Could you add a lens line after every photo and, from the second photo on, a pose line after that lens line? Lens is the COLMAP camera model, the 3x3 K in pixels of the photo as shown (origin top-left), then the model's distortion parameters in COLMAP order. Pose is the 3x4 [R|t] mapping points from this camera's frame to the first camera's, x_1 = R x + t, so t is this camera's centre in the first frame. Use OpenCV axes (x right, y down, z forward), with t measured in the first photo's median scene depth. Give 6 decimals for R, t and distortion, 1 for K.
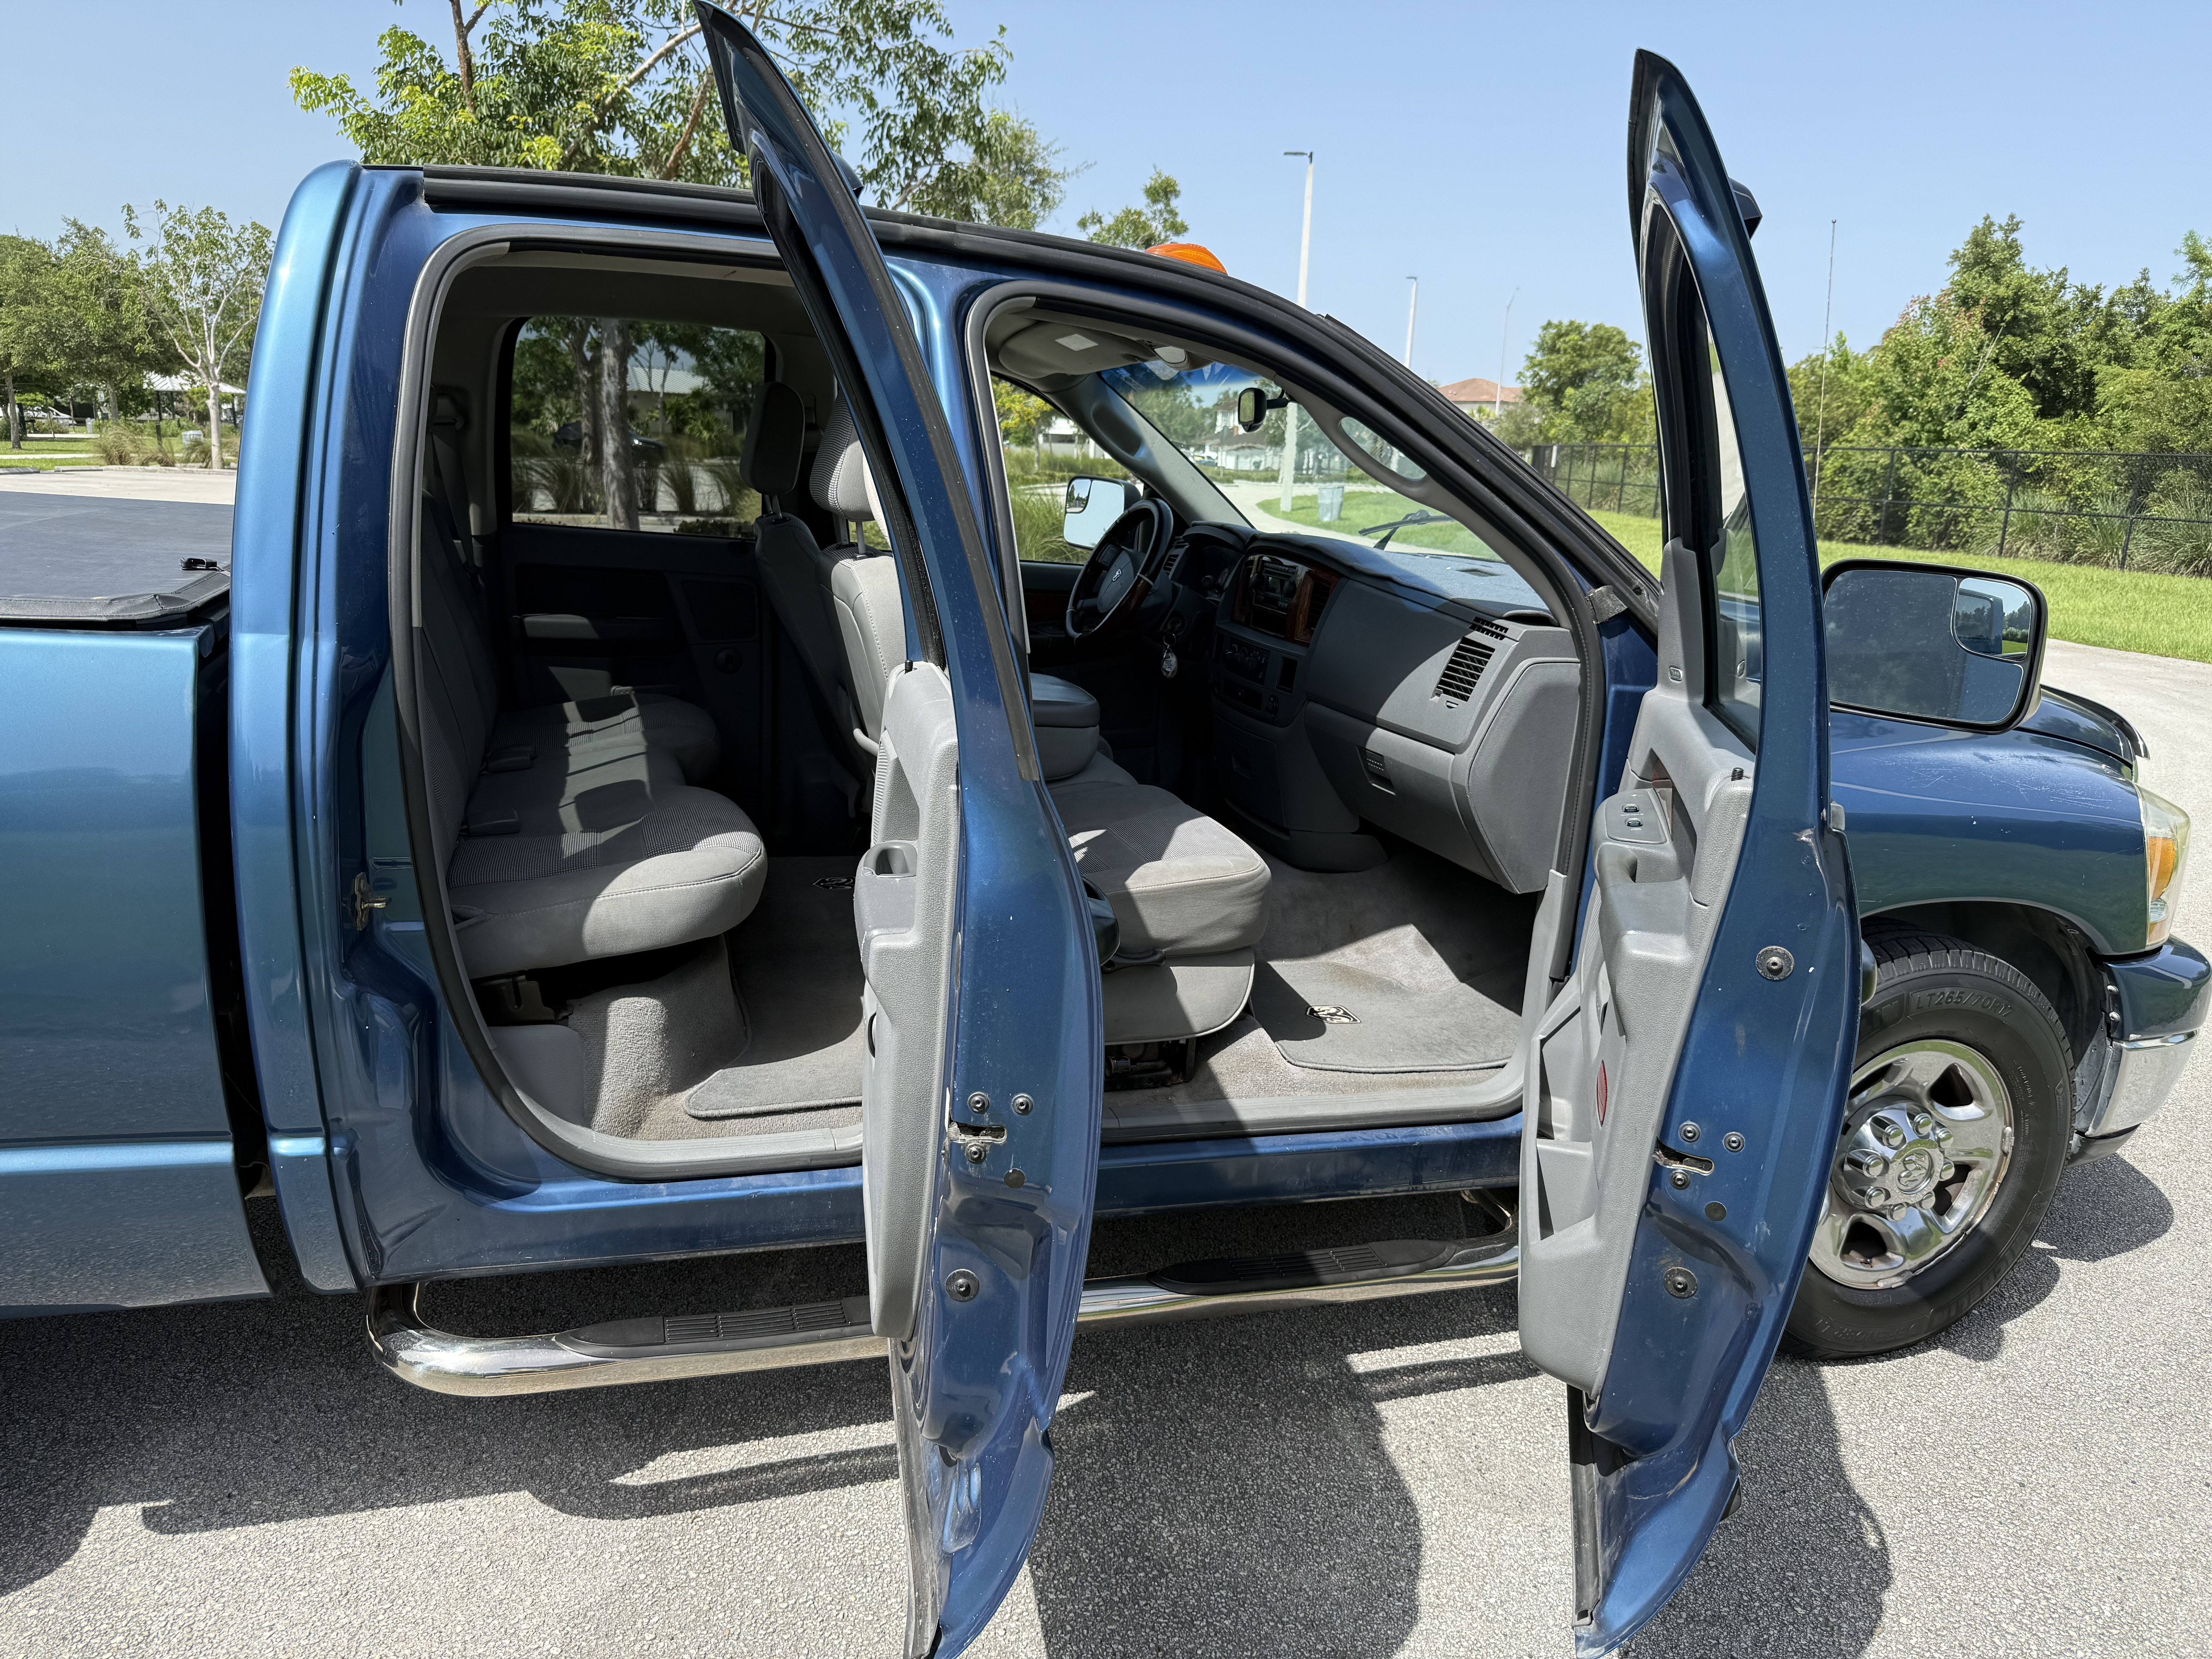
lens RADIAL K [[1665.0, 0, 1106.0], [0, 1665.0, 829.5], [0, 0, 1]] dist [-0.003622, 0.006545]
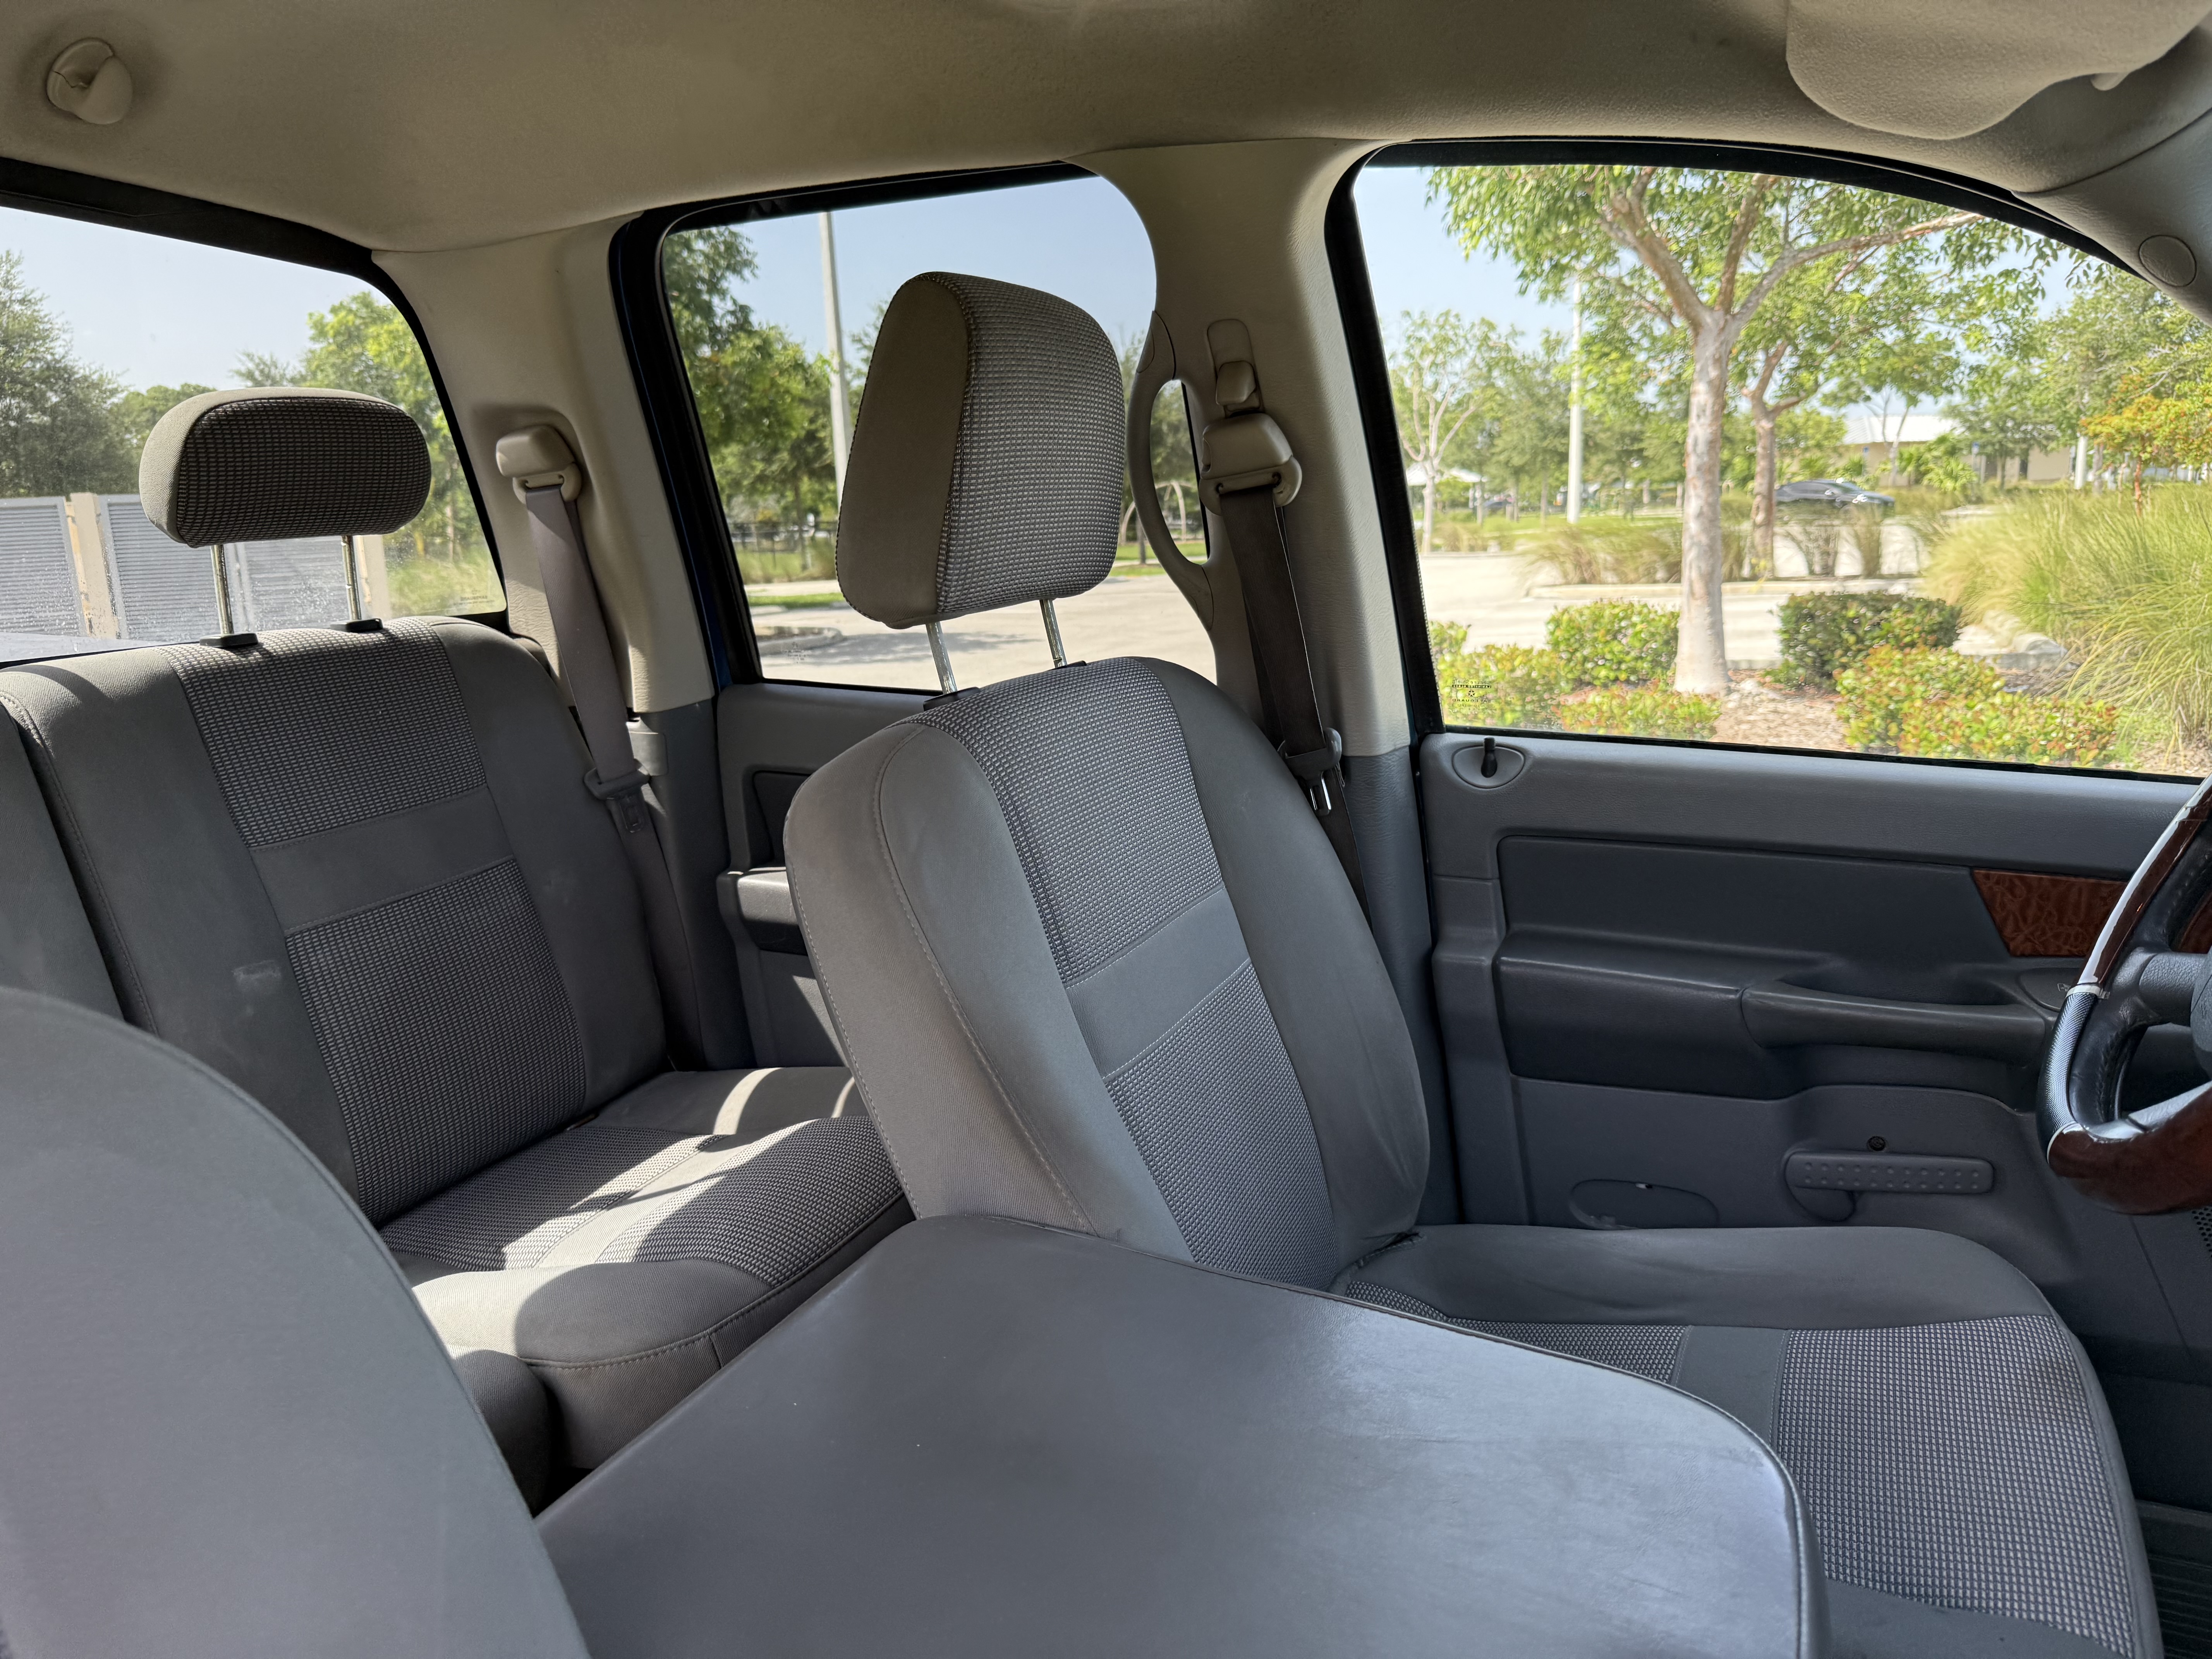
lens RADIAL K [[1549.8, 0, 1106.0], [0, 1549.8, 829.5], [0, 0, 1]] dist [0.002952, -0.002602]
pose [[0.734448, 0.074890, -0.674520, 0.004938], [-0.092379, 0.995674, 0.009960, -0.026893], [0.672348, 0.054996, 0.738189, 0.128530]]
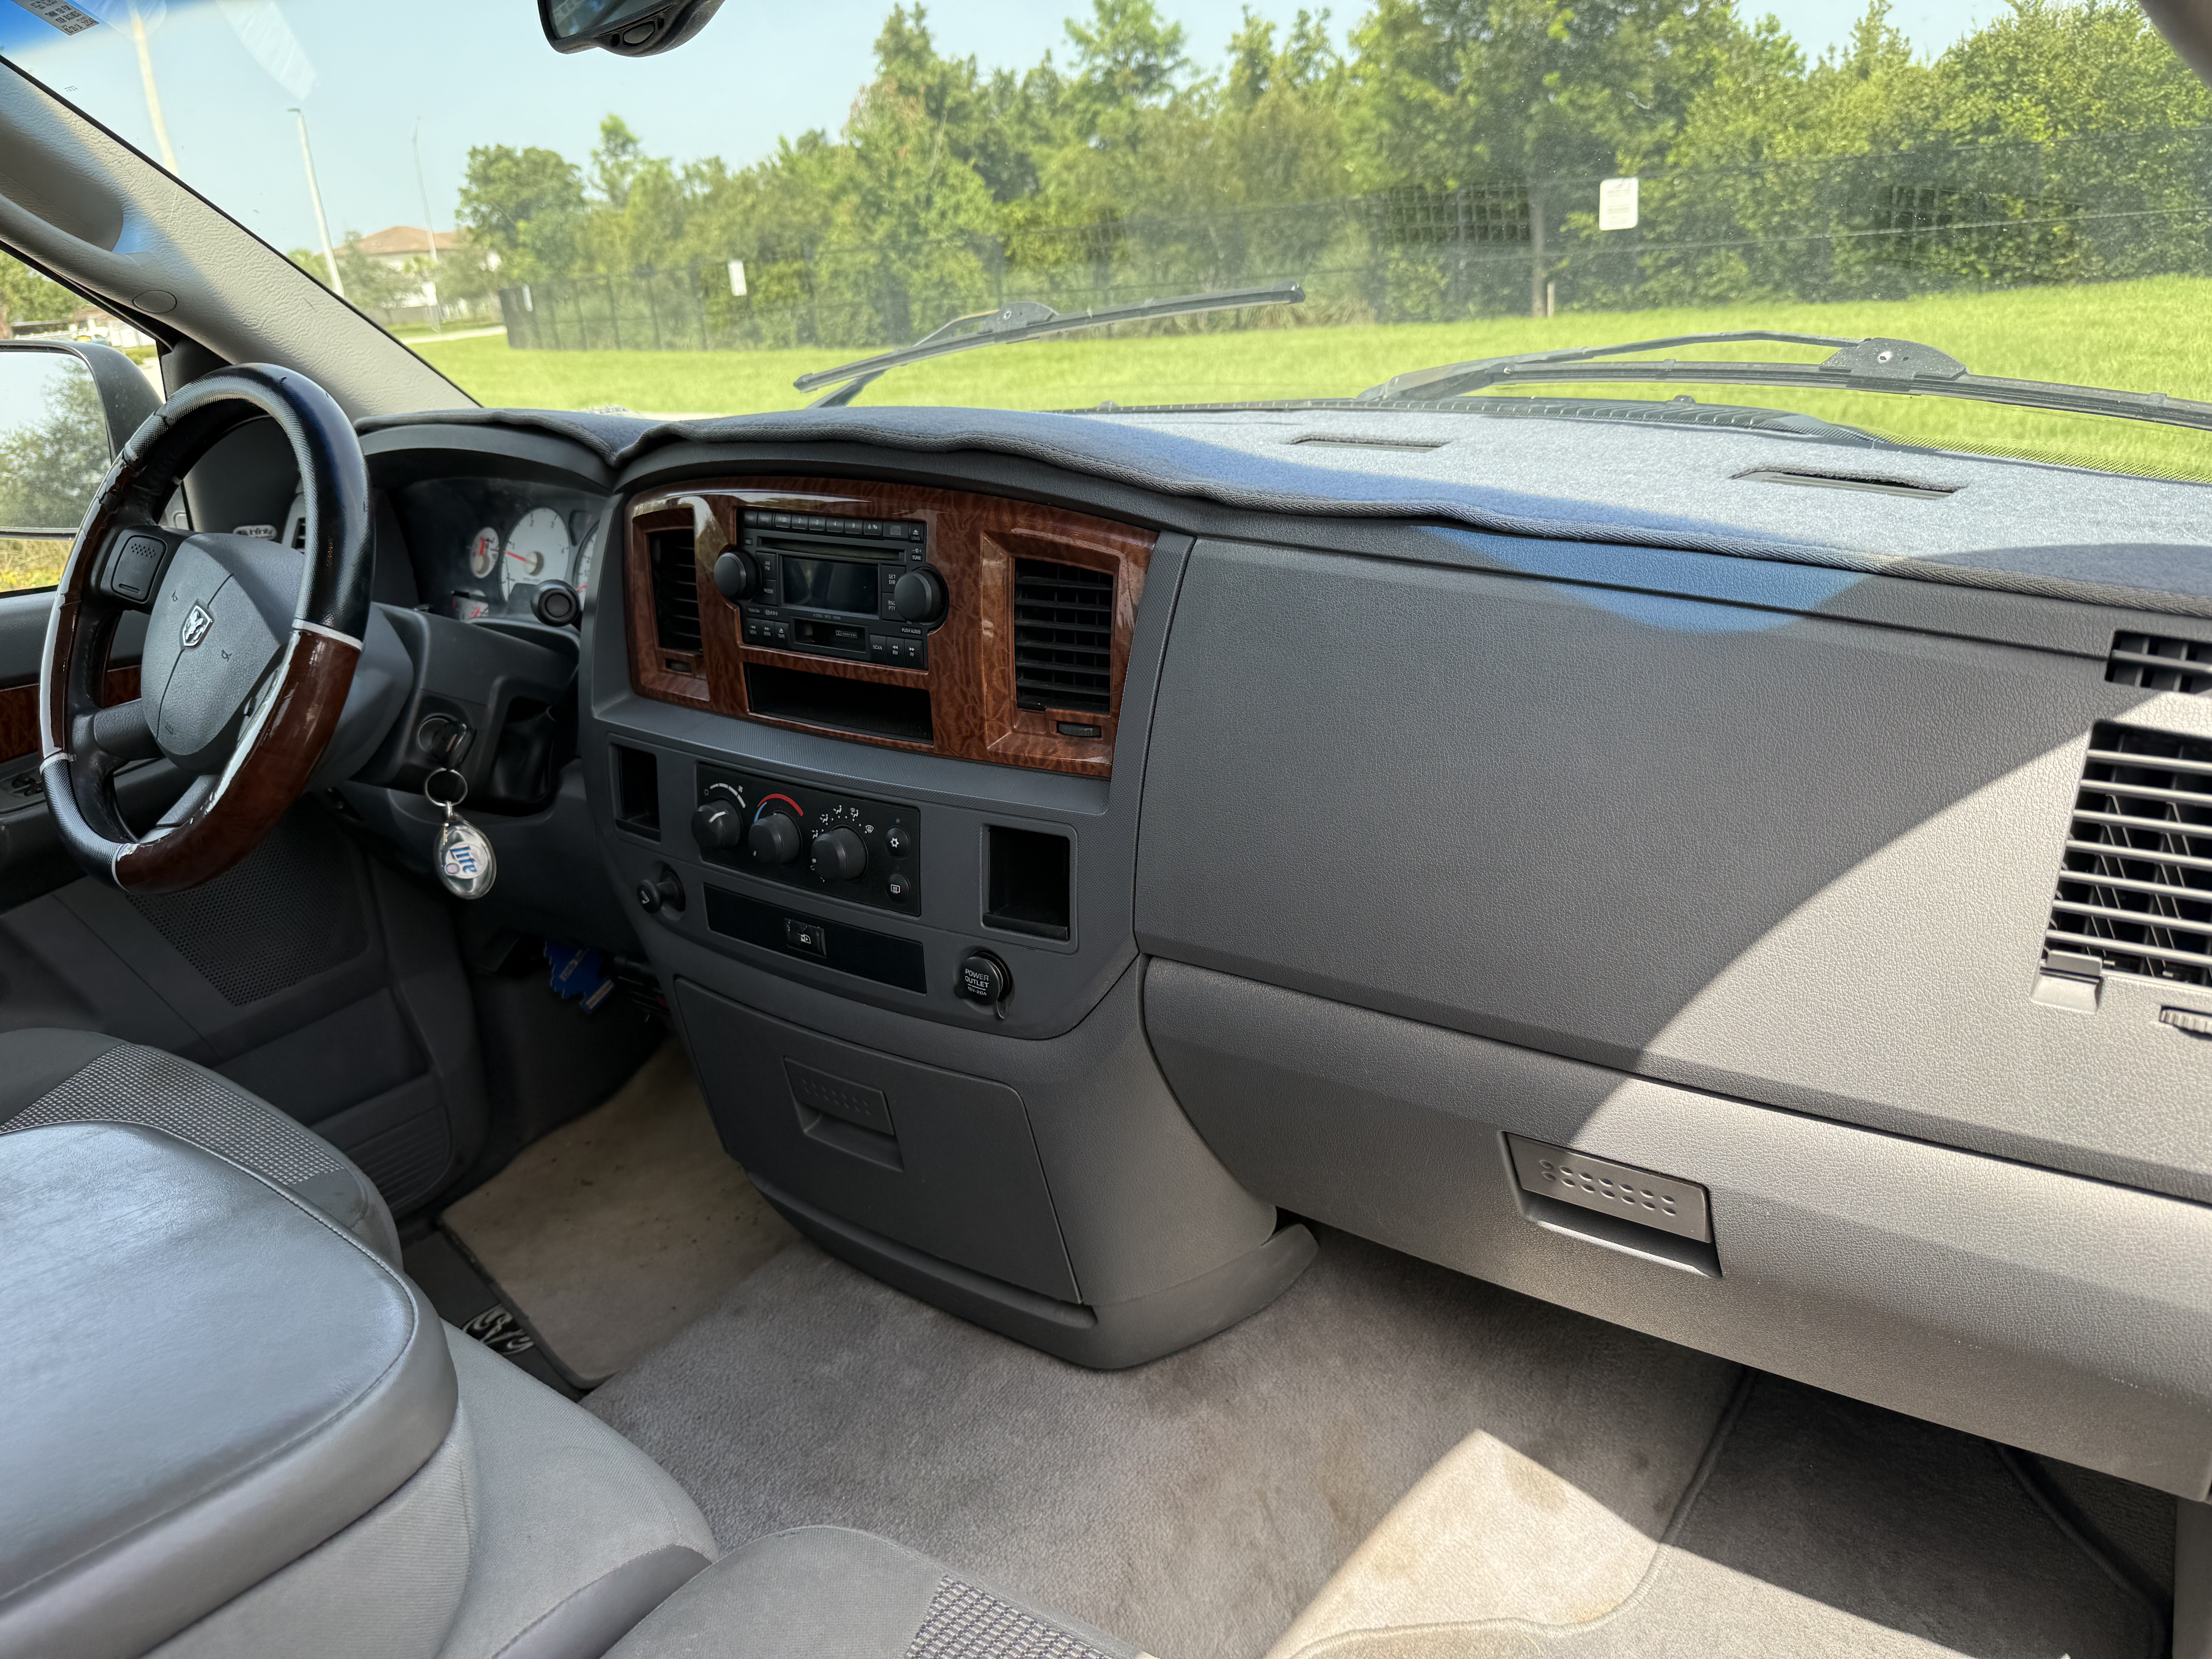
lens RADIAL K [[1609.3, 0, 1106.0], [0, 1609.3, 829.5], [0, 0, 1]] dist [0.018146, -0.056546]
pose [[0.813113, -0.285095, 0.507512, -0.003955], [0.233541, 0.958382, 0.164203, -0.022493], [-0.533204, -0.014990, 0.845854, 0.113433]]
